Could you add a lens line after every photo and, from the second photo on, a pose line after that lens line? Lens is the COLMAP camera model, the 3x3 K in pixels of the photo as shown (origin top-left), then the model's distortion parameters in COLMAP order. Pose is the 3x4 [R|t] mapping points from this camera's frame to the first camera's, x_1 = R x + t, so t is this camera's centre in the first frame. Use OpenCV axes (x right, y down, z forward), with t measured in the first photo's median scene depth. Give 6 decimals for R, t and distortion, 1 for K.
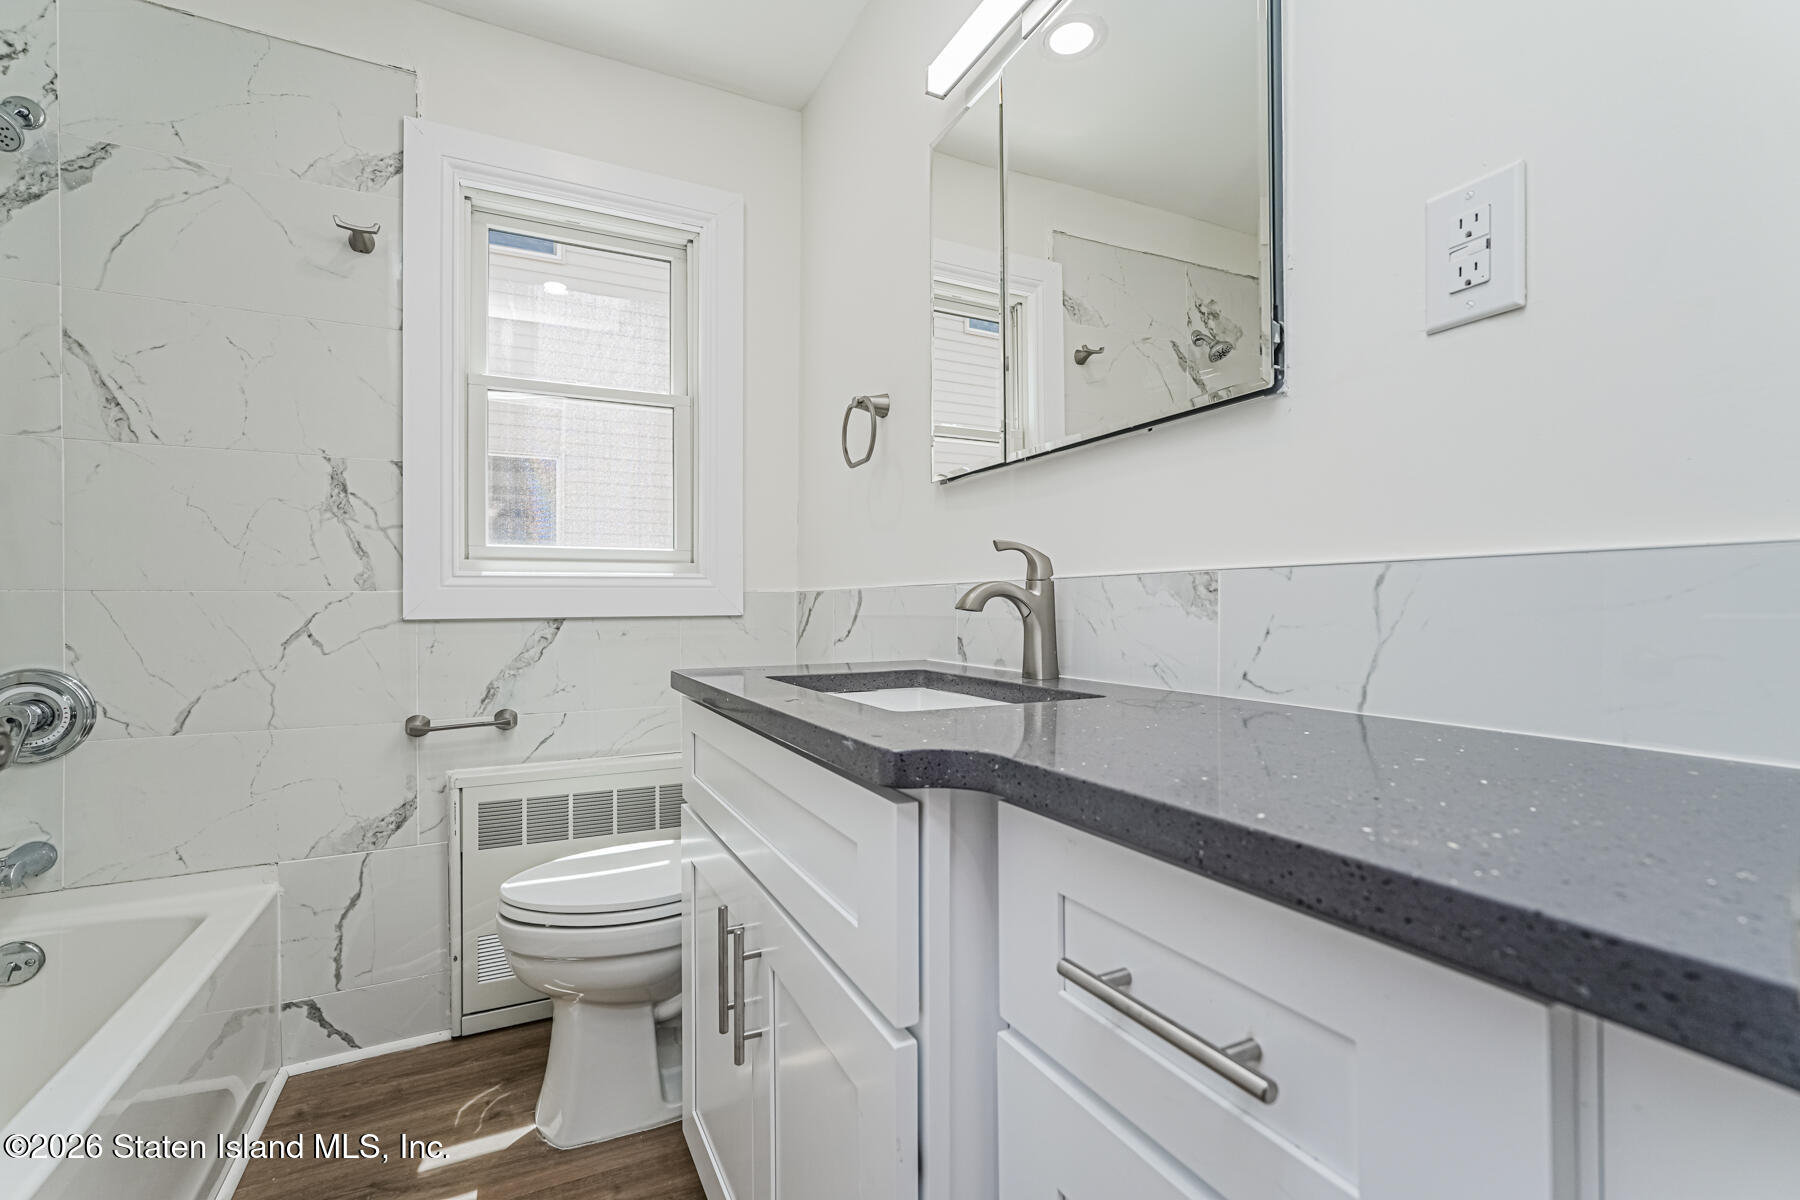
lens RADIAL K [[795.2, 0, 901.3], [0, 795.2, 606.4], [0, 0, 1]] dist [-0.020675, 0.010899]
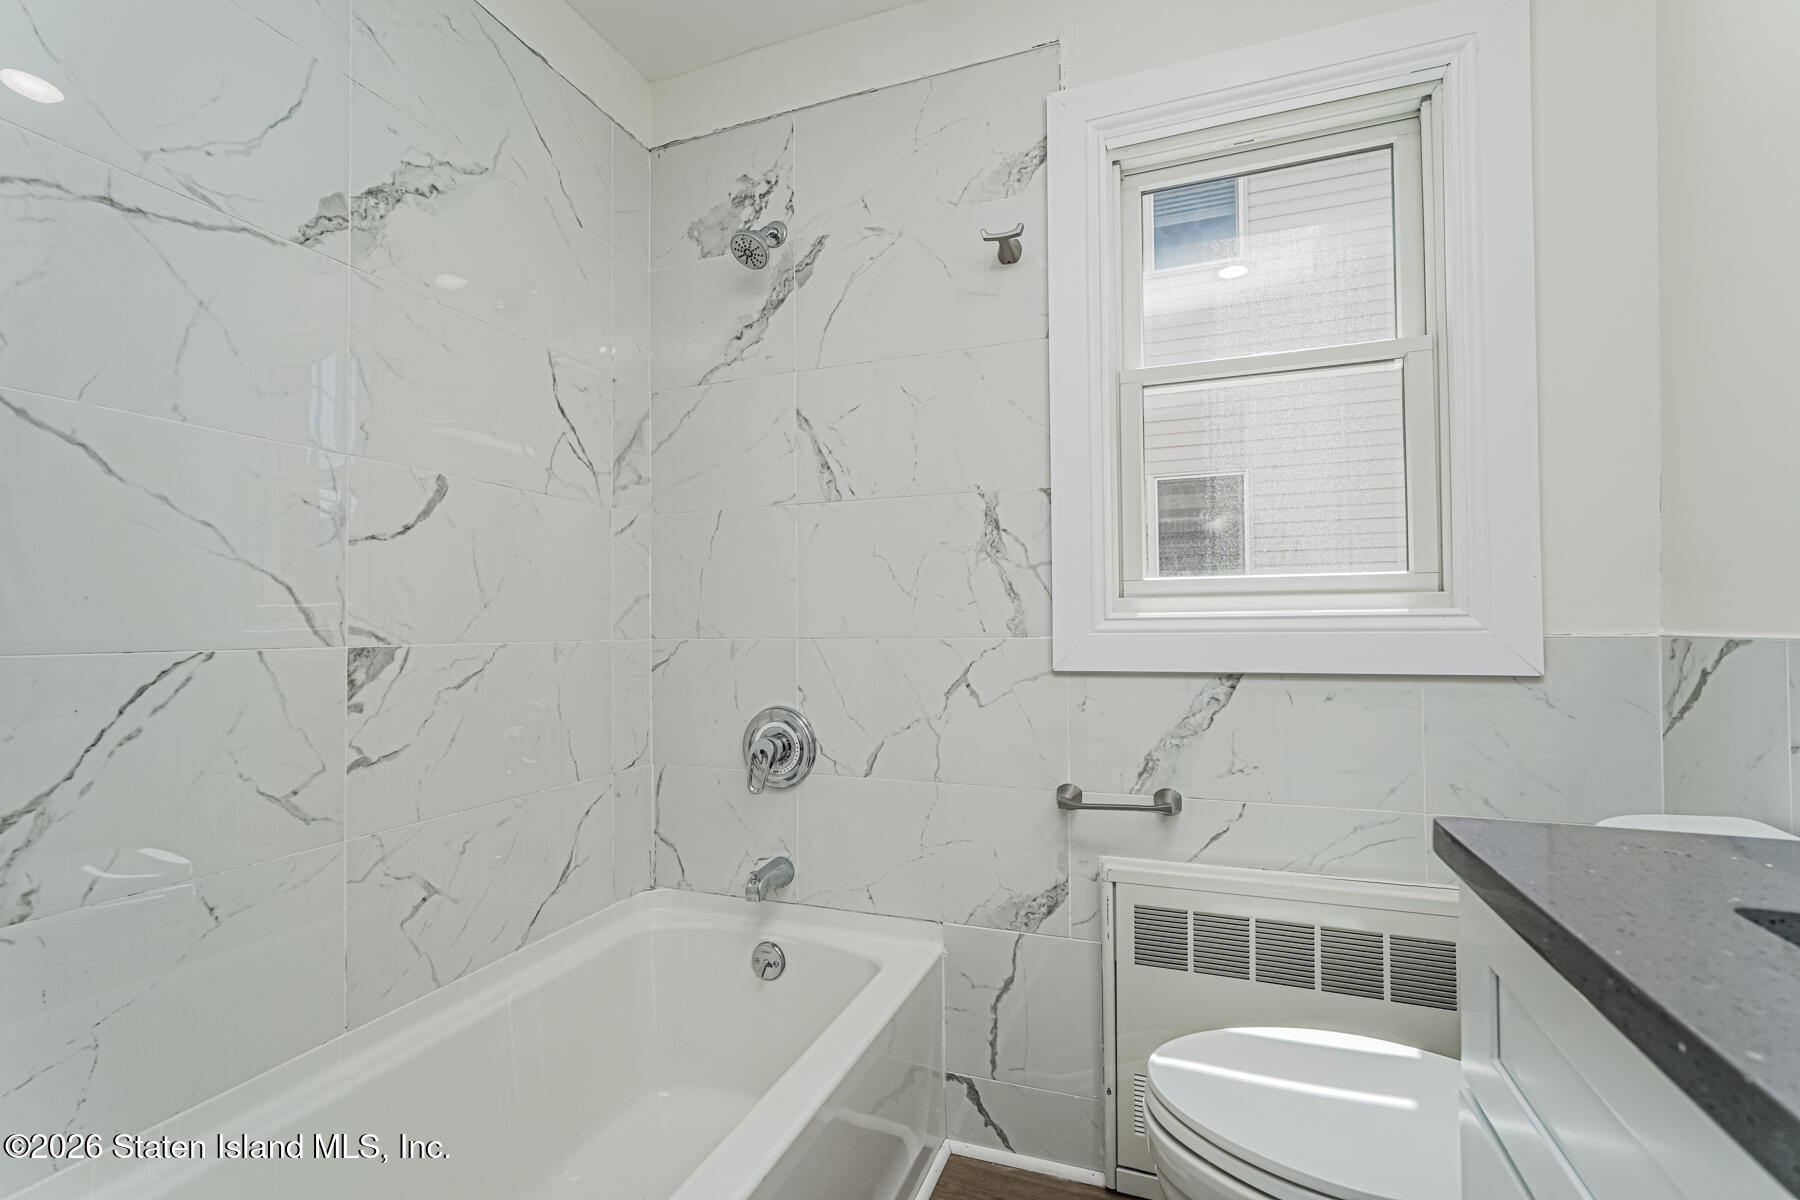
lens RADIAL K [[795.2, 0, 901.3], [0, 795.2, 606.4], [0, 0, 1]] dist [-0.020675, 0.010899]
pose [[0.671332, -0.020746, -0.740866, -0.102652], [0.000846, 0.999629, -0.027225, -0.030775], [0.741156, 0.017650, 0.671101, 0.304499]]
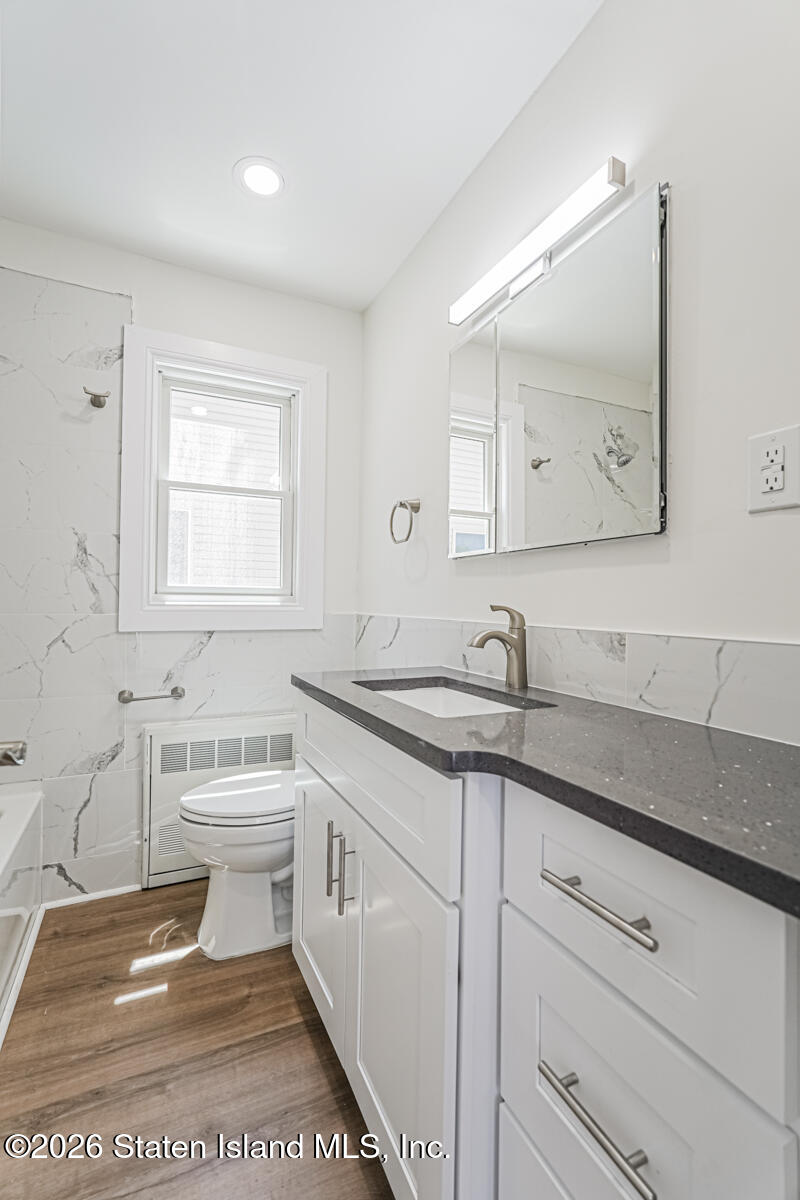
lens RADIAL K [[526.5, 0, 397.1], [0, 526.5, 601.7], [0, 0, 1]] dist [-0.028020, 0.013689]
pose [[0.999663, 0.016531, -0.020028, -0.035640], [-0.016663, 0.999840, -0.006474, -0.048845], [0.019917, 0.006806, 0.999778, -0.069467]]
